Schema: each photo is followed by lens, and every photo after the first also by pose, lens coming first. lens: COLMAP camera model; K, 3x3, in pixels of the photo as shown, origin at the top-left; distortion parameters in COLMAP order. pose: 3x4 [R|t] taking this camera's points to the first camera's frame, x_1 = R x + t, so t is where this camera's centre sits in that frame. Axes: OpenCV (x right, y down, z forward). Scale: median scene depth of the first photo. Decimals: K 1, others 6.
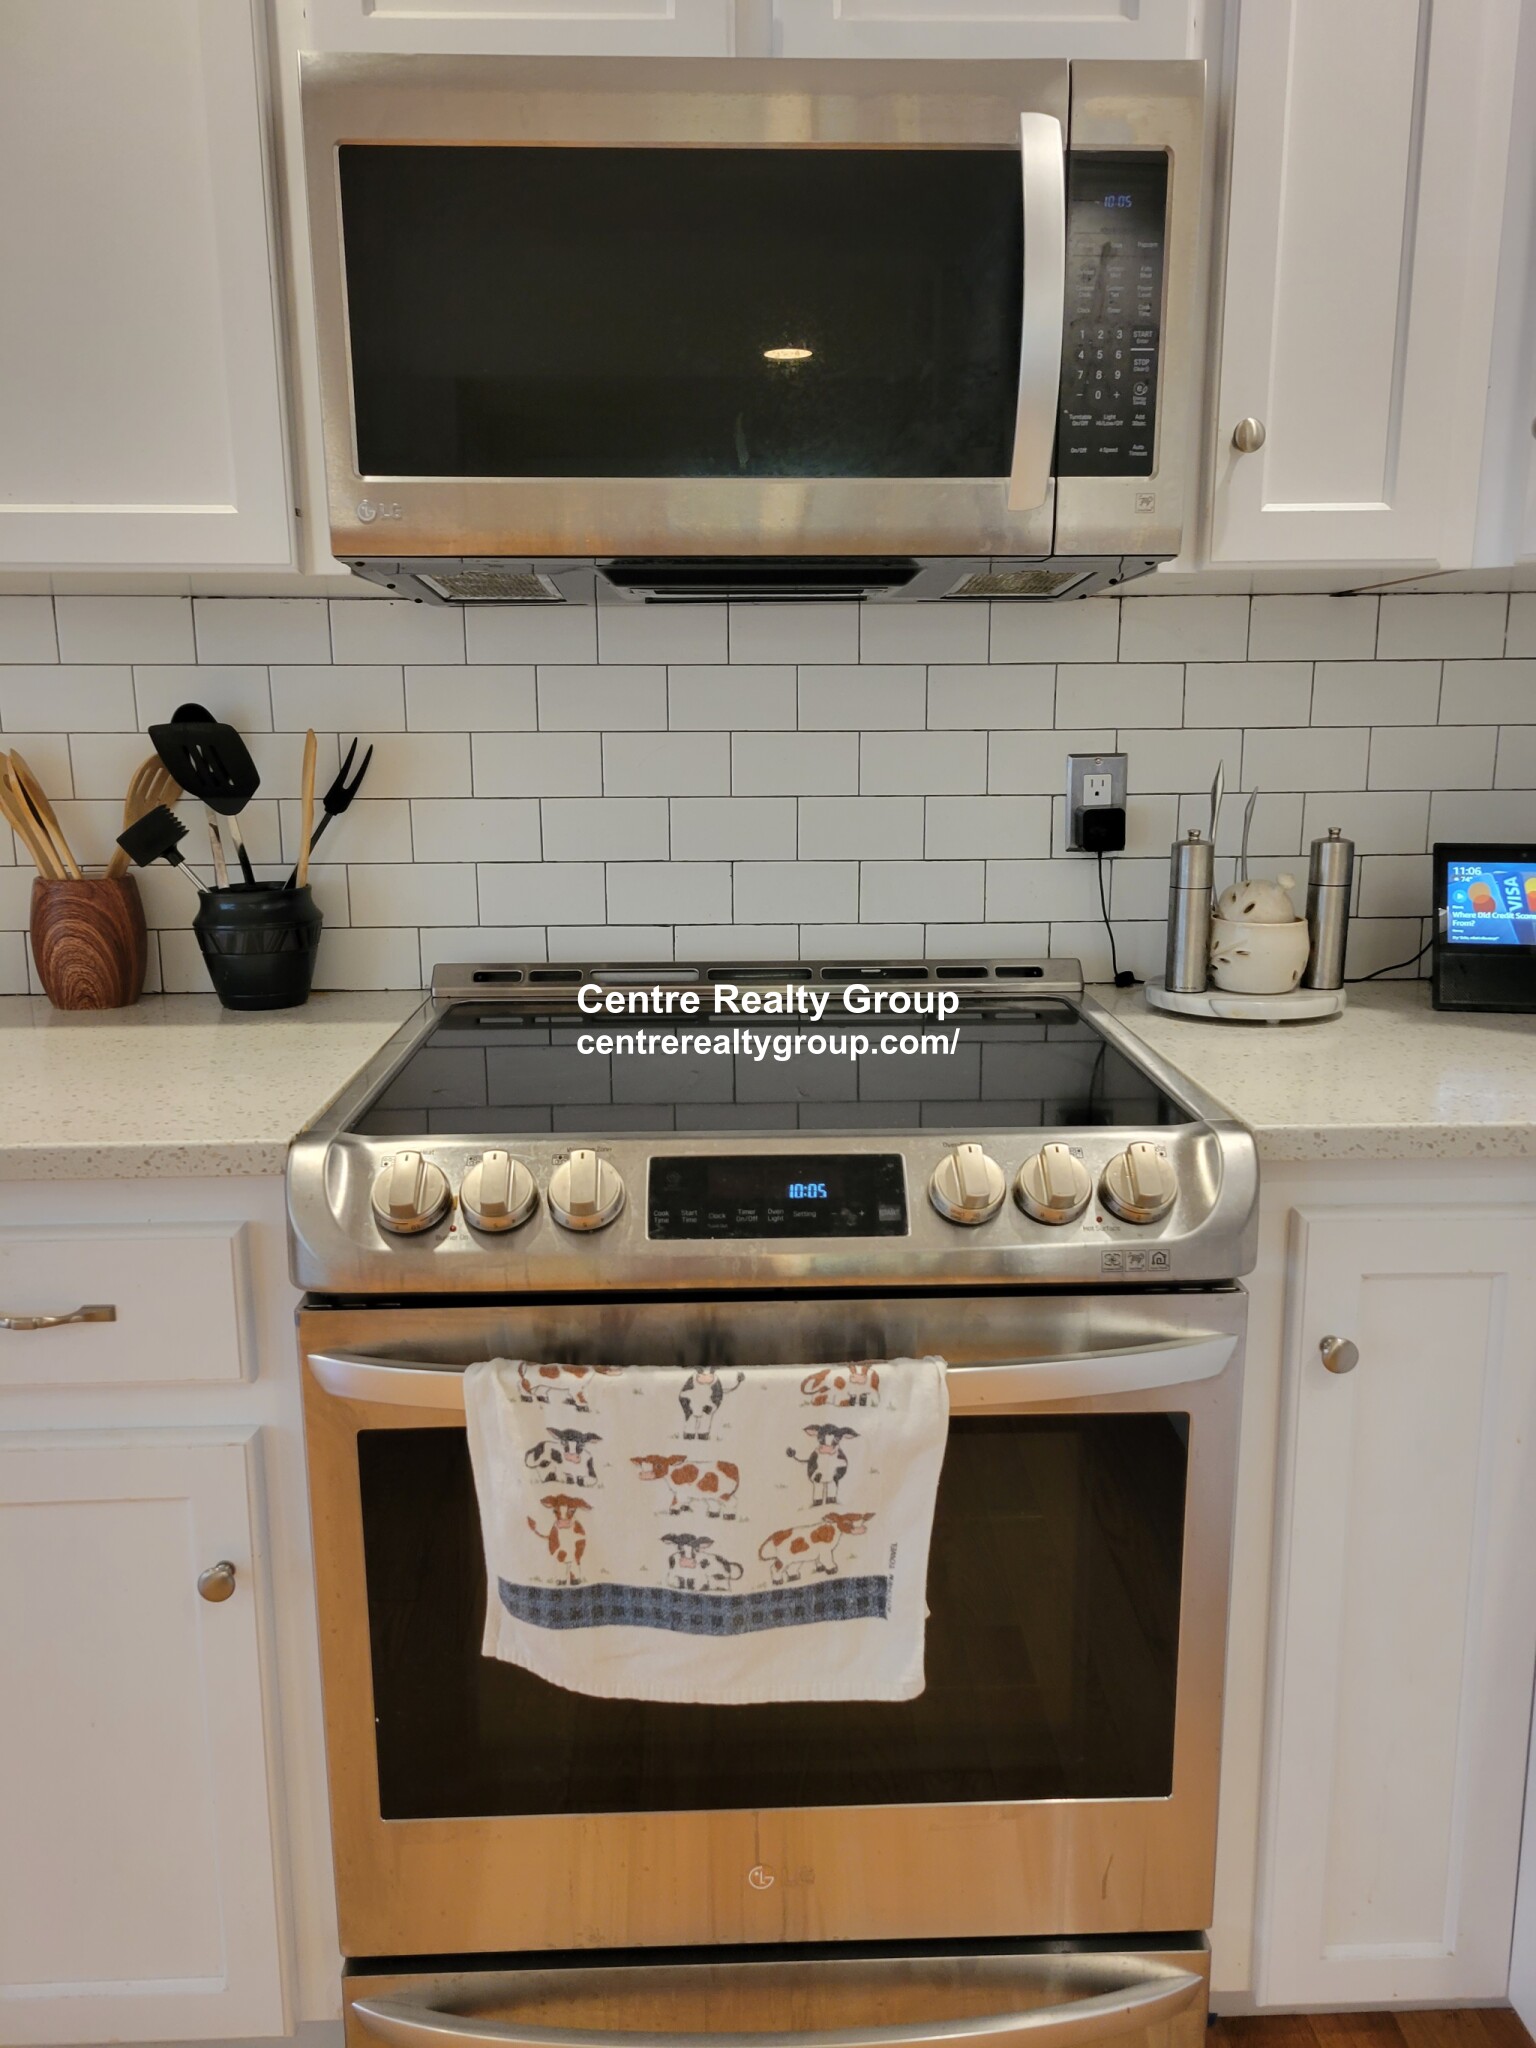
lens RADIAL K [[1569.8, 0, 766.8], [0, 1569.8, 1013.4], [0, 0, 1]] dist [0.060850, -0.033580]
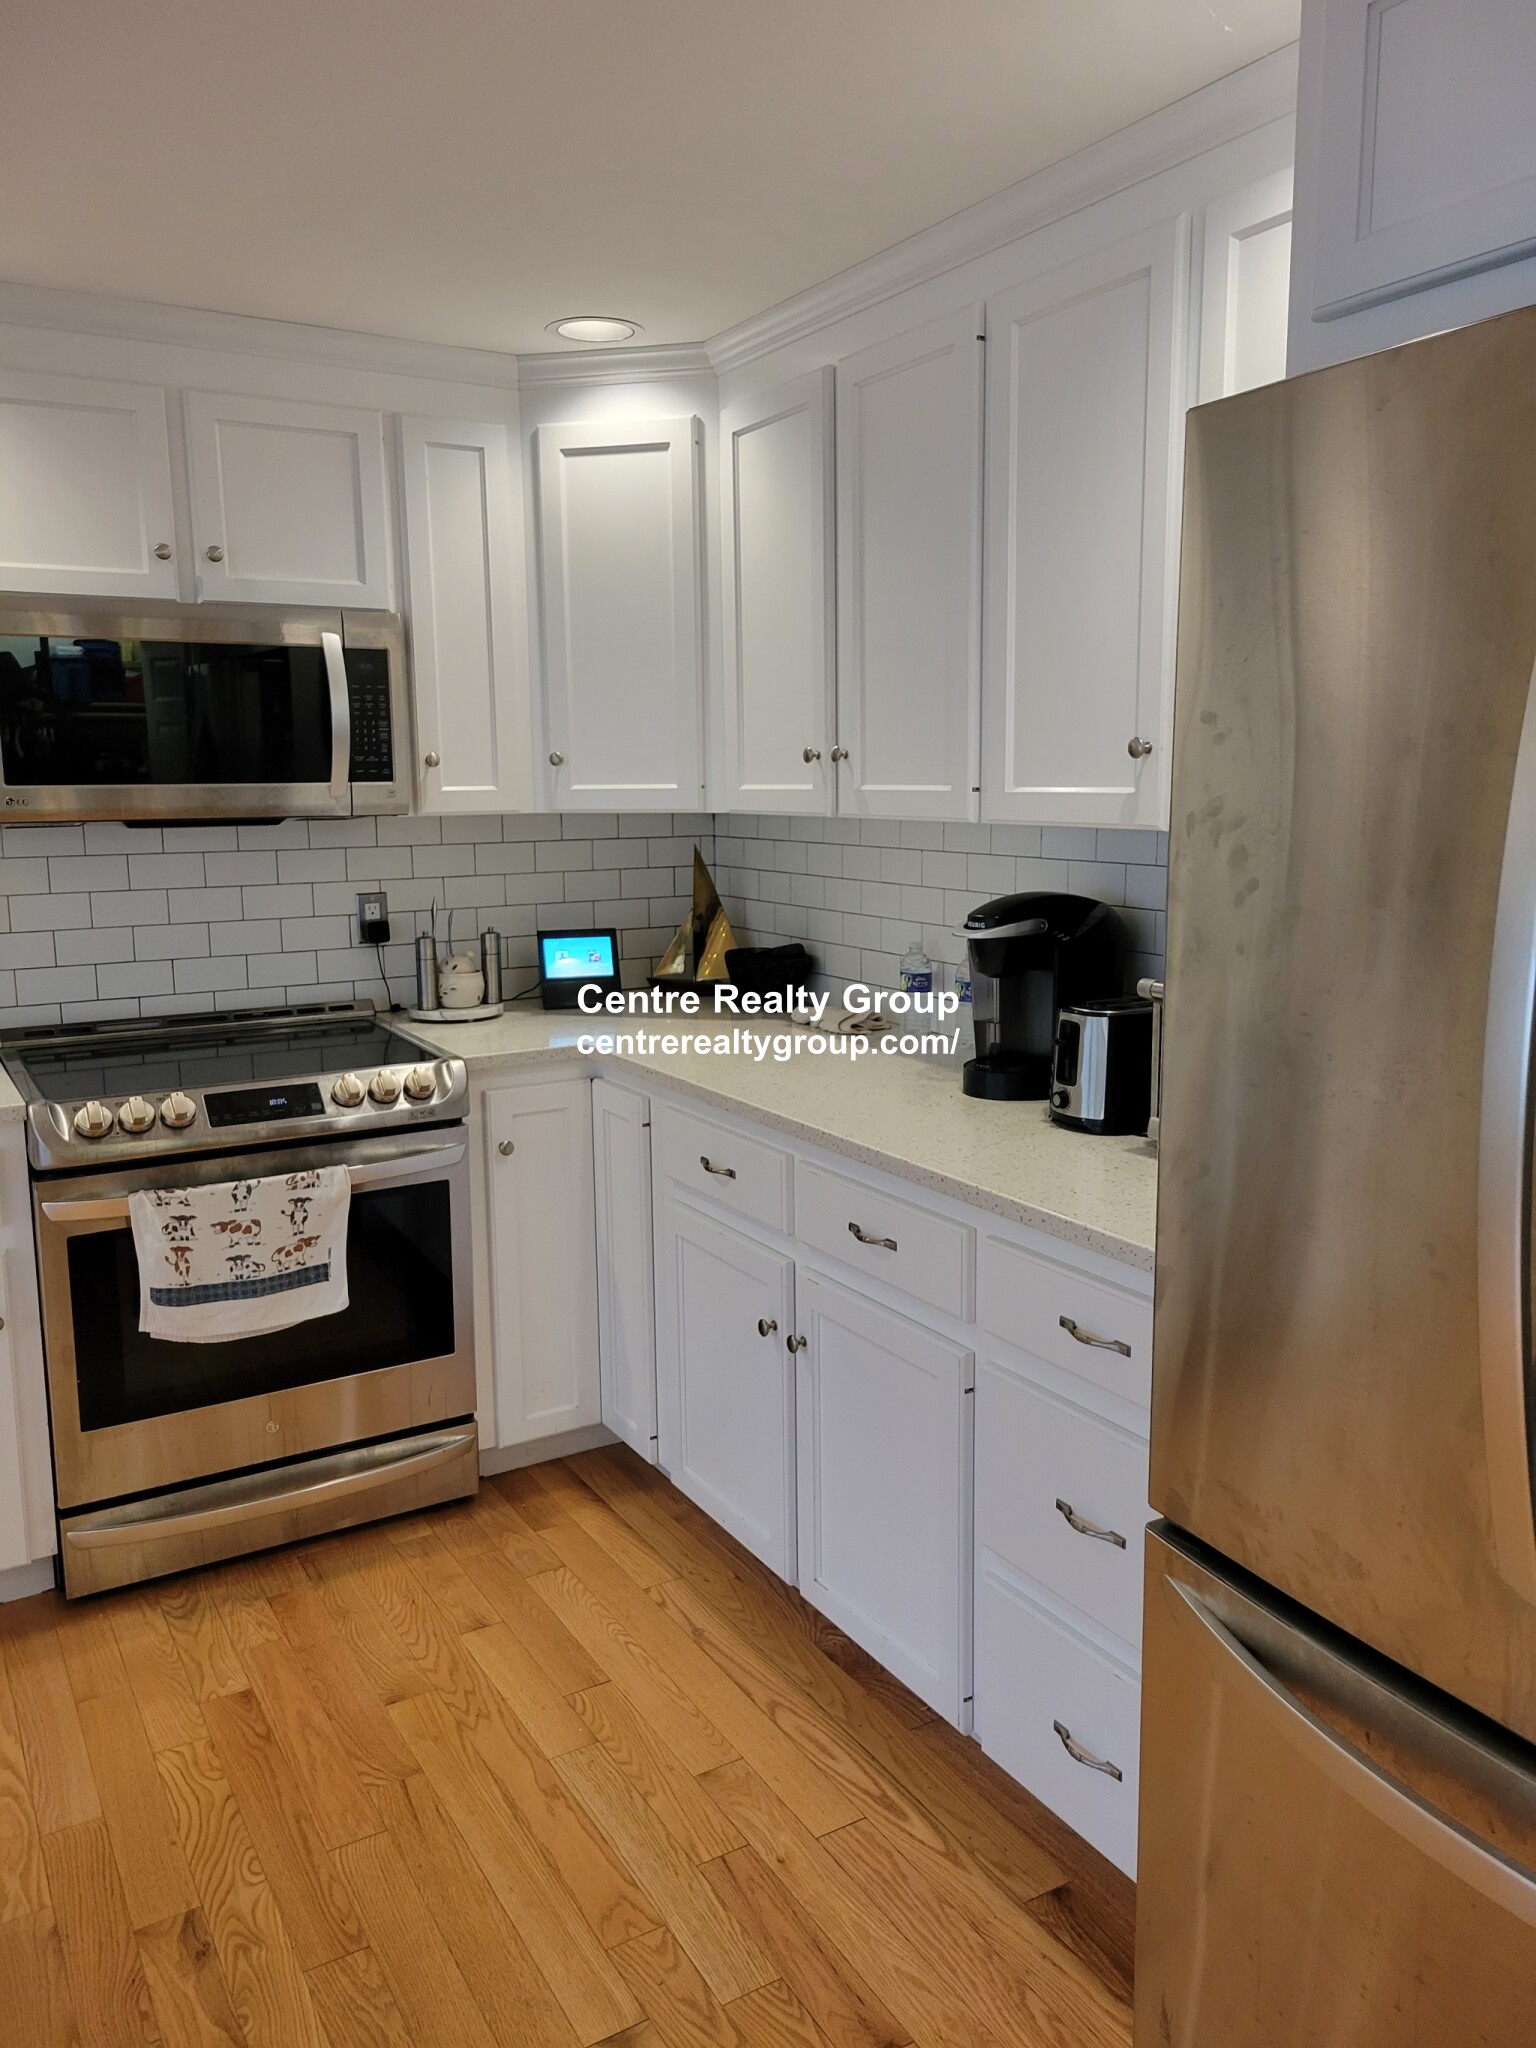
lens RADIAL K [[1569.8, 0, 766.8], [0, 1569.8, 1013.4], [0, 0, 1]] dist [0.060850, -0.033580]
pose [[0.881137, -0.078242, 0.466343, -0.403662], [0.097404, 0.995098, -0.017086, 0.091938], [-0.462721, 0.060479, 0.884439, -1.356892]]
